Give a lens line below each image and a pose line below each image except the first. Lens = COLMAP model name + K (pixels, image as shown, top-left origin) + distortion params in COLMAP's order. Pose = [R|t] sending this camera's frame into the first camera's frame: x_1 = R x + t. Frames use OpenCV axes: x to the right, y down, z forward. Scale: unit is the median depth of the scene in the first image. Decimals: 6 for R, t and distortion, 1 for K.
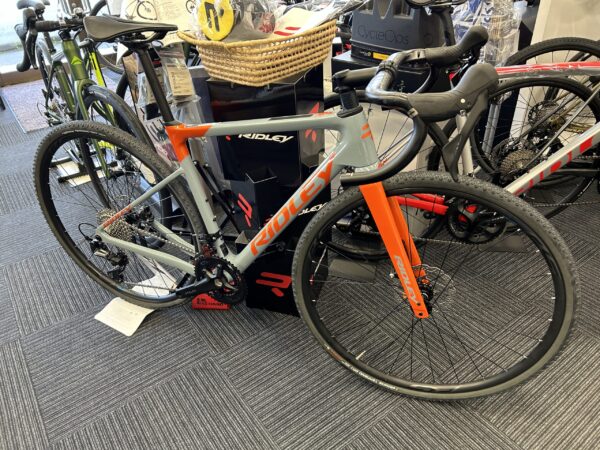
lens RADIAL K [[453.6, 0, 301.6], [0, 453.6, 223.9], [0, 0, 1]] dist [0.003296, -0.029082]
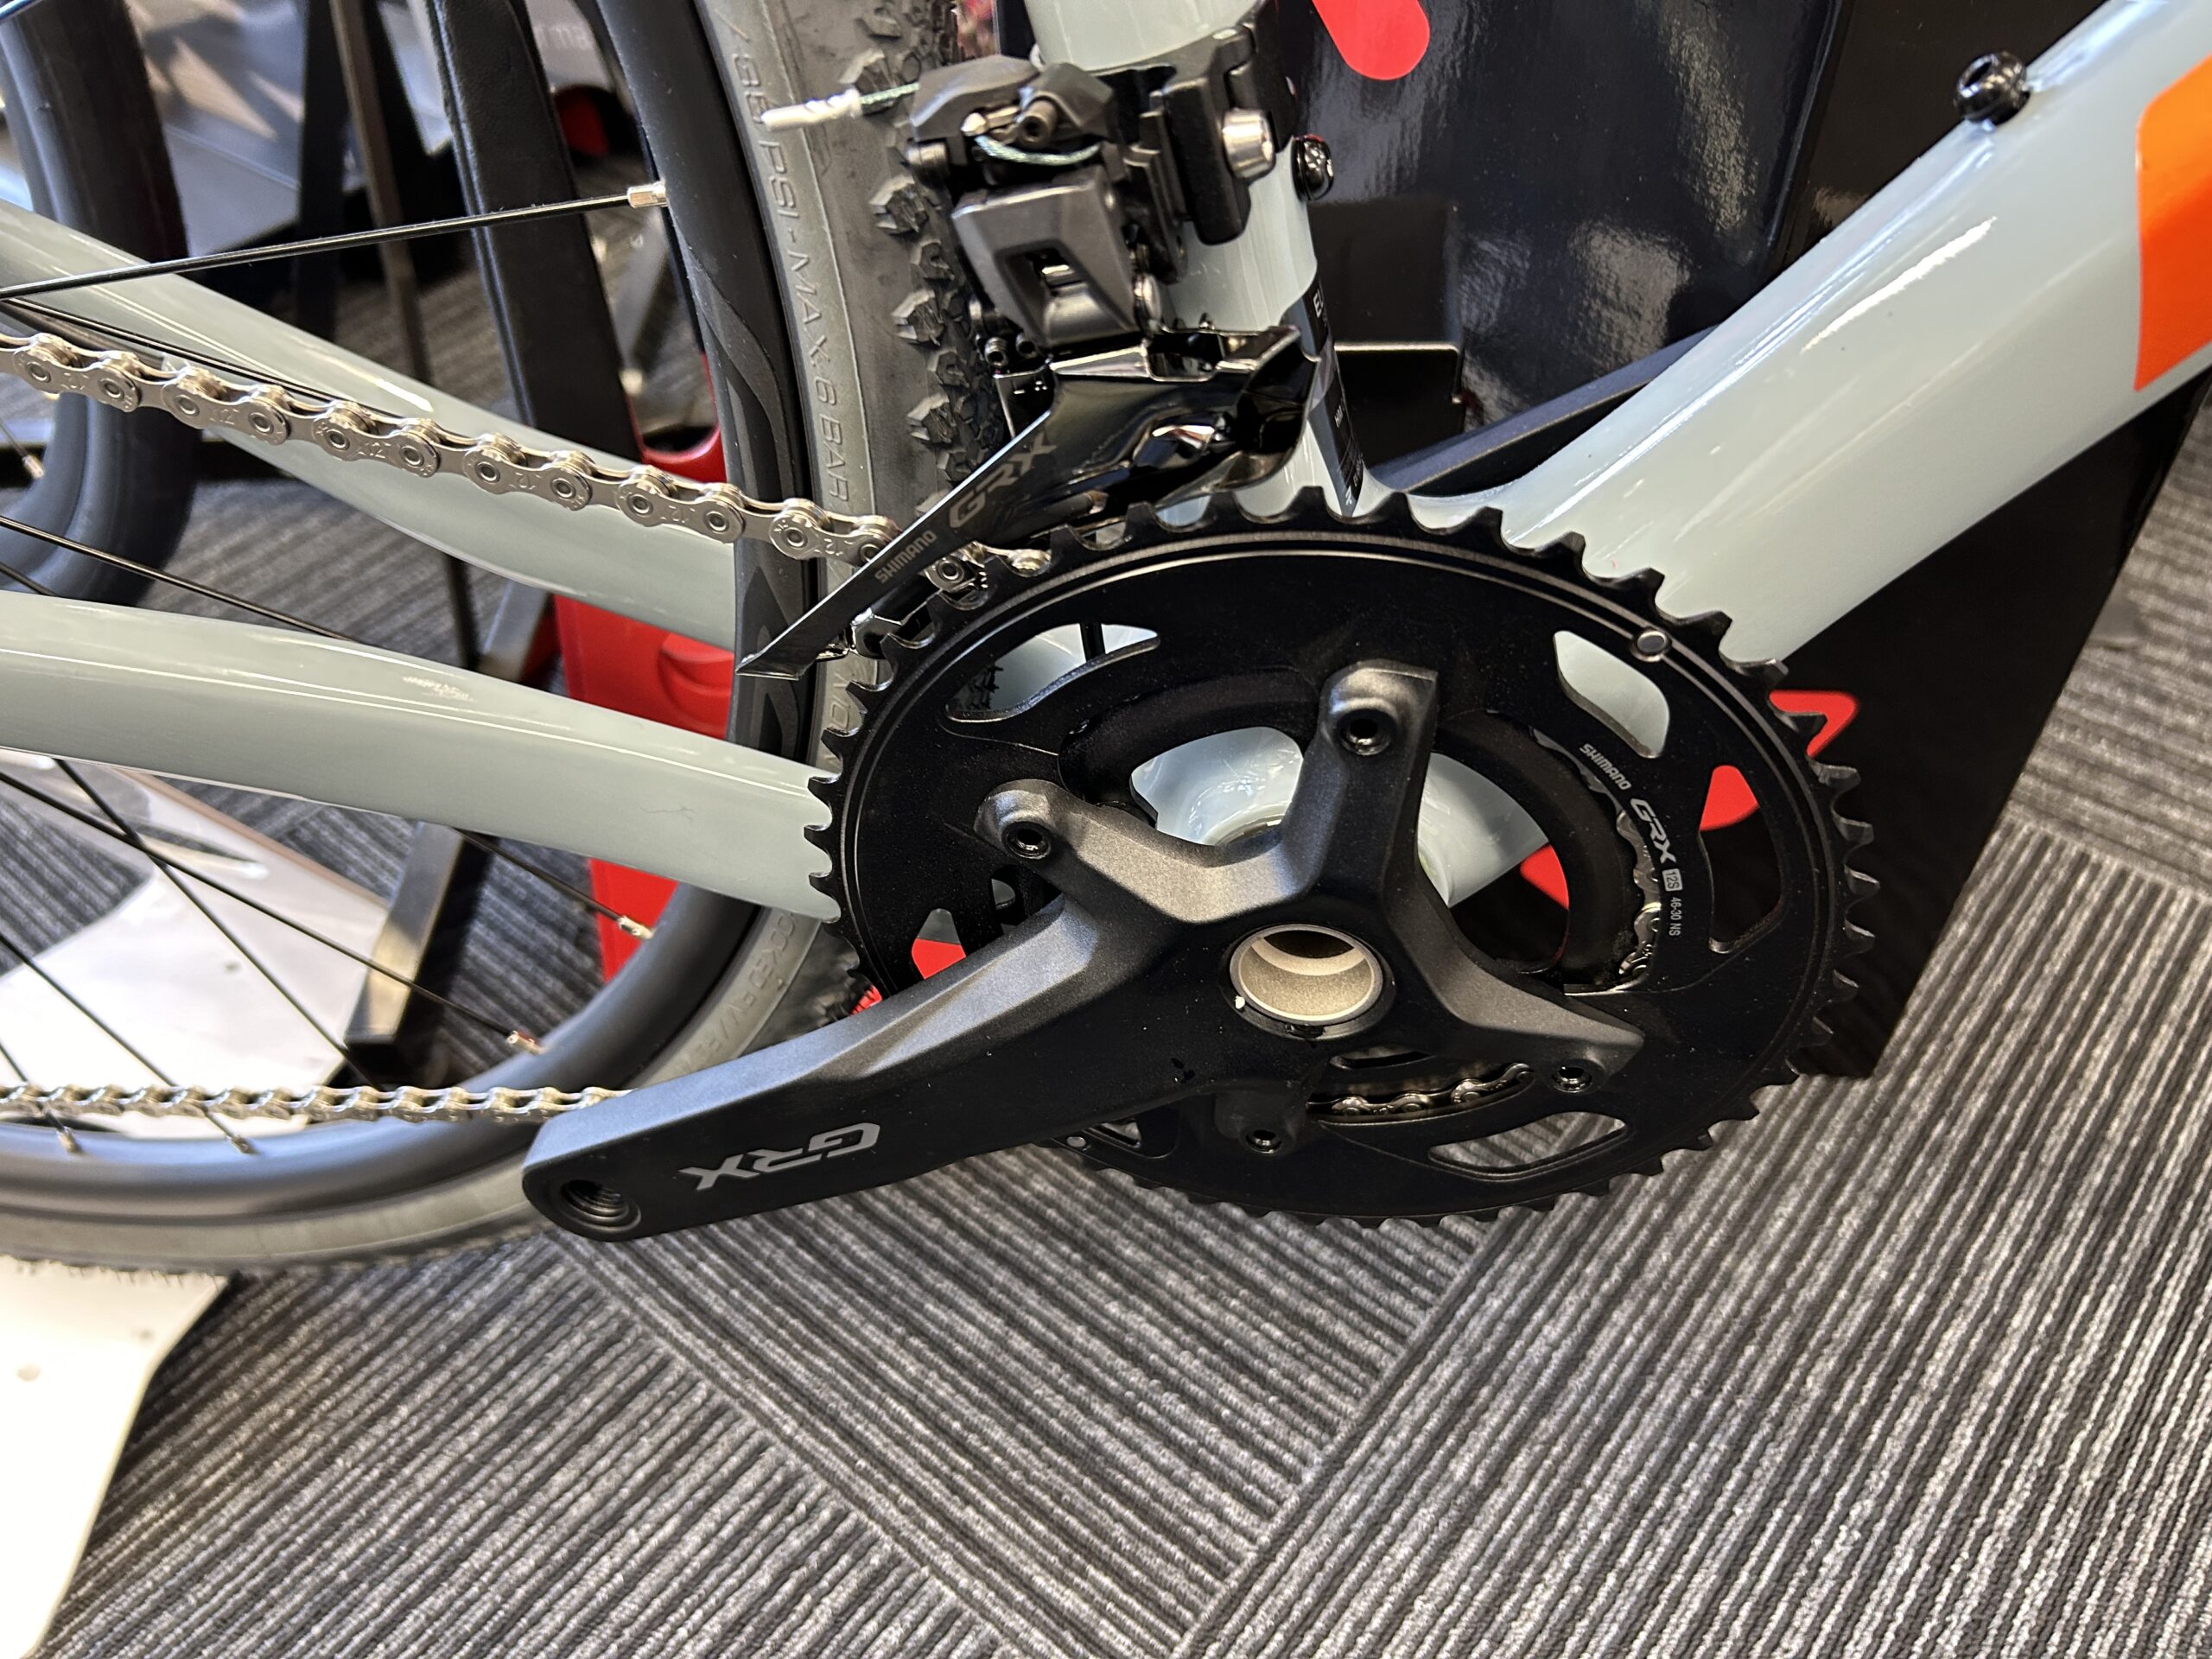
lens RADIAL K [[1672.2, 0, 1104.3], [0, 1672.2, 840.0], [0, 0, 1]] dist [0.003296, -0.029082]
pose [[0.965630, -0.178997, 0.188463, -0.244782], [0.136039, 0.965888, 0.220349, 0.061883], [-0.221476, -0.187137, 0.957041, 0.798451]]
